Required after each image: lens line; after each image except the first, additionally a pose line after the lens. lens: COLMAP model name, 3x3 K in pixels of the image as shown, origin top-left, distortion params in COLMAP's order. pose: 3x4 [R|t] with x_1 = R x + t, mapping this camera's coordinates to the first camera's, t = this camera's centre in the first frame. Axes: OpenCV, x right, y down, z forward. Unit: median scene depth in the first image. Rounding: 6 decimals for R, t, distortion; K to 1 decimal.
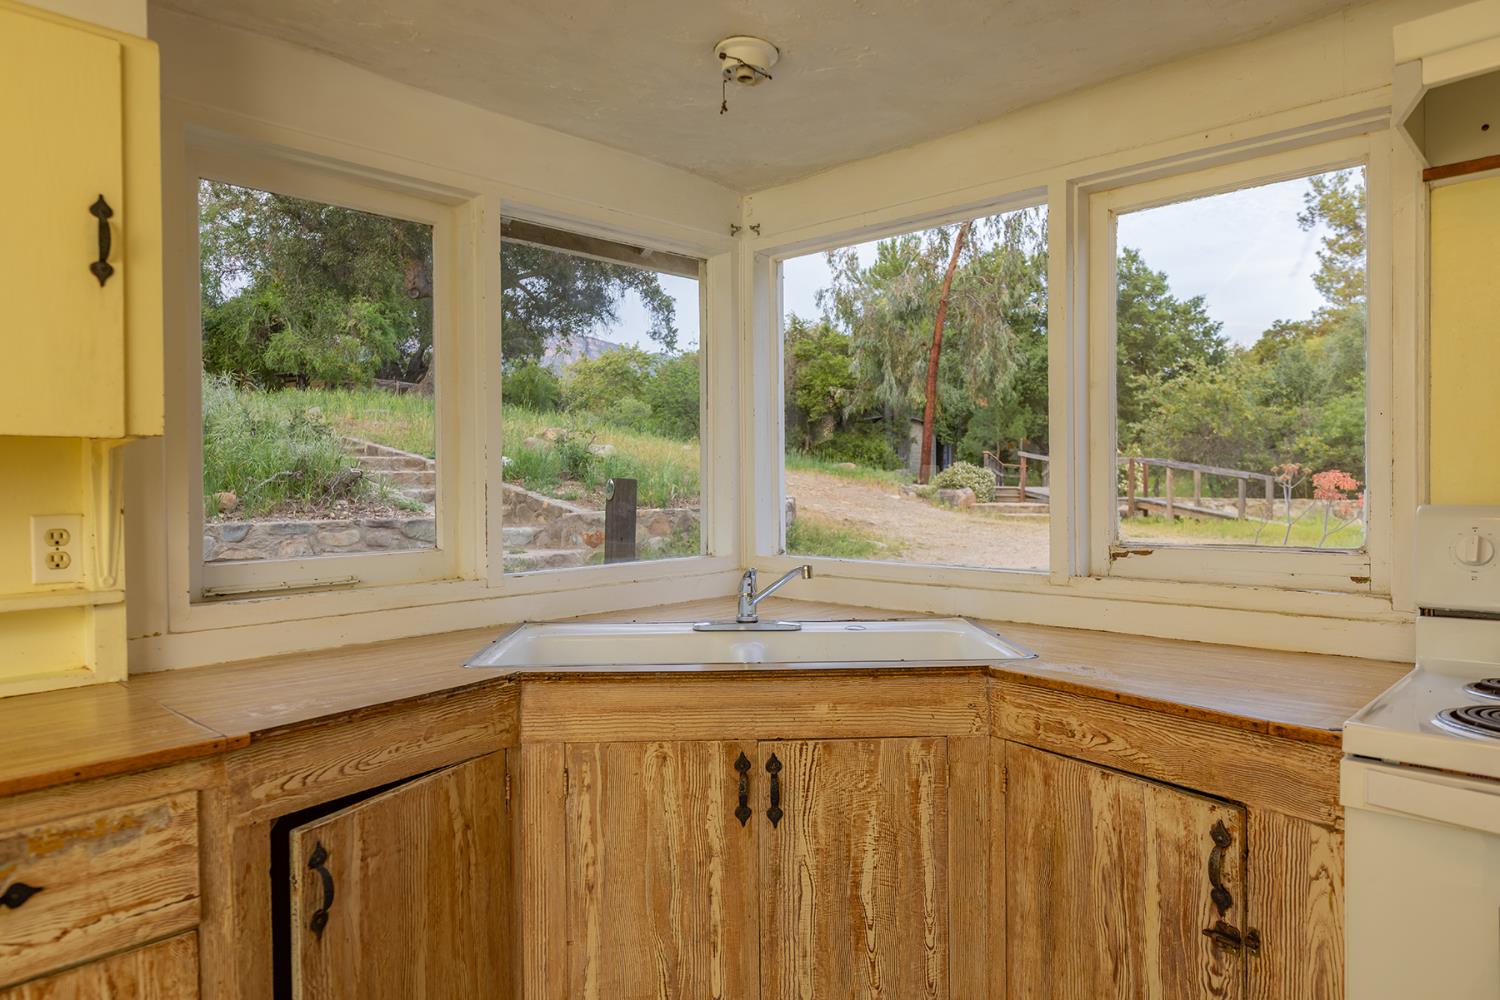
lens RADIAL K [[940.7, 0, 748.9], [0, 940.7, 496.8], [0, 0, 1]] dist [0.004714, -0.000997]
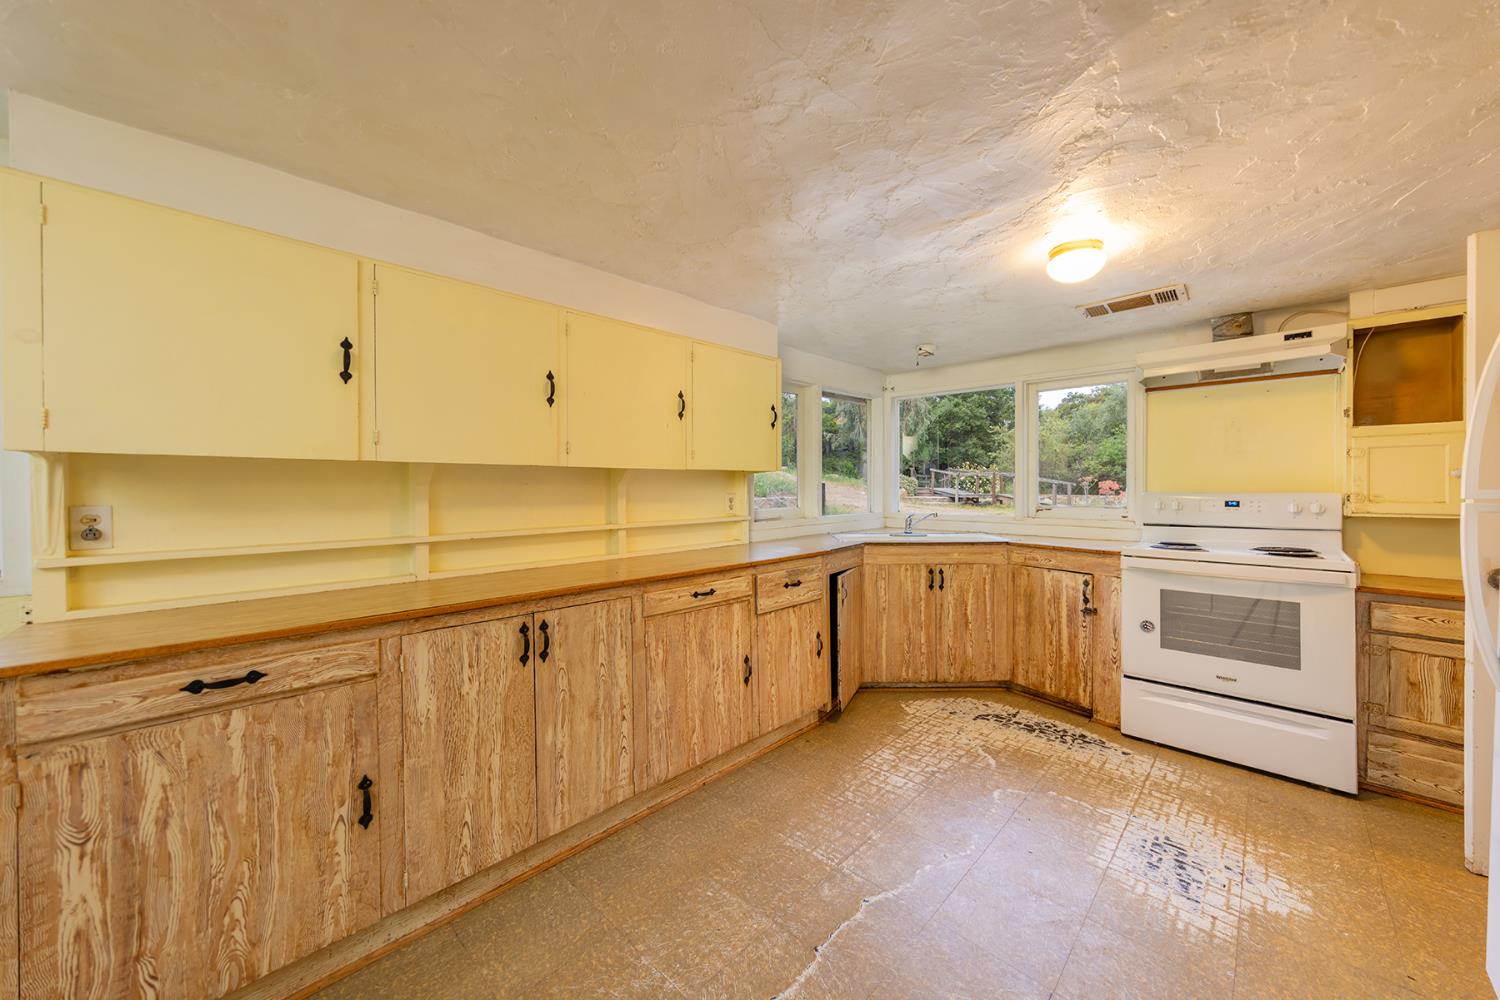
lens RADIAL K [[539.9, 0, 752.0], [0, 539.9, 492.6], [0, 0, 1]] dist [0.000403, 0.000030]
pose [[0.999775, 0.004810, -0.020660, -0.585663], [-0.004824, 0.999988, -0.000634, 0.015892], [0.020657, 0.000734, 0.999786, -0.869477]]
